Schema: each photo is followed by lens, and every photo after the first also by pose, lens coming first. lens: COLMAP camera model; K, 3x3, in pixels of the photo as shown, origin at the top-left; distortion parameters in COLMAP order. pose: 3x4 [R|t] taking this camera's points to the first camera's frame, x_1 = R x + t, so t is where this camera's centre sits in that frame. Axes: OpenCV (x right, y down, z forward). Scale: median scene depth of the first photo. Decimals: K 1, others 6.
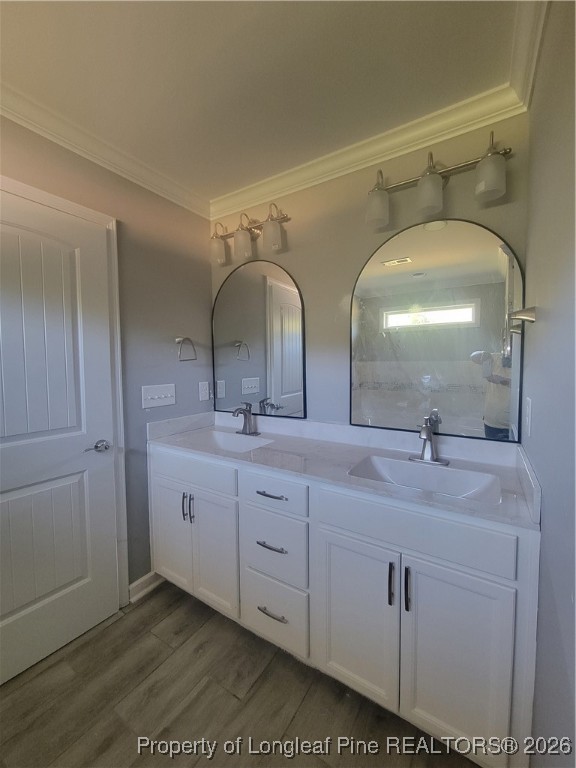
lens RADIAL K [[318.9, 0, 282.9], [0, 318.9, 381.8], [0, 0, 1]] dist [0.000068, 0.000162]
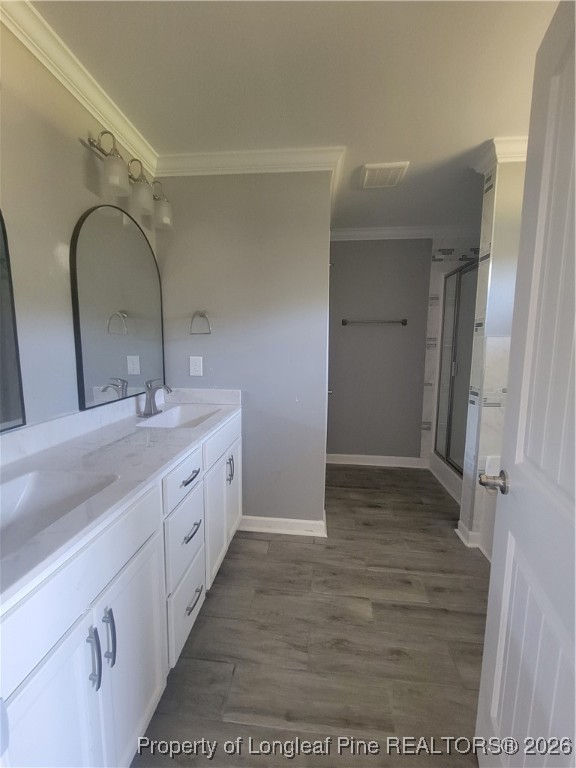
lens RADIAL K [[318.9, 0, 282.9], [0, 318.9, 381.8], [0, 0, 1]] dist [0.000068, 0.000162]
pose [[-0.455864, -0.101018, 0.884298, -0.962883], [0.047404, 0.989373, 0.137458, -0.028712], [-0.888786, 0.104582, -0.446230, 1.165963]]
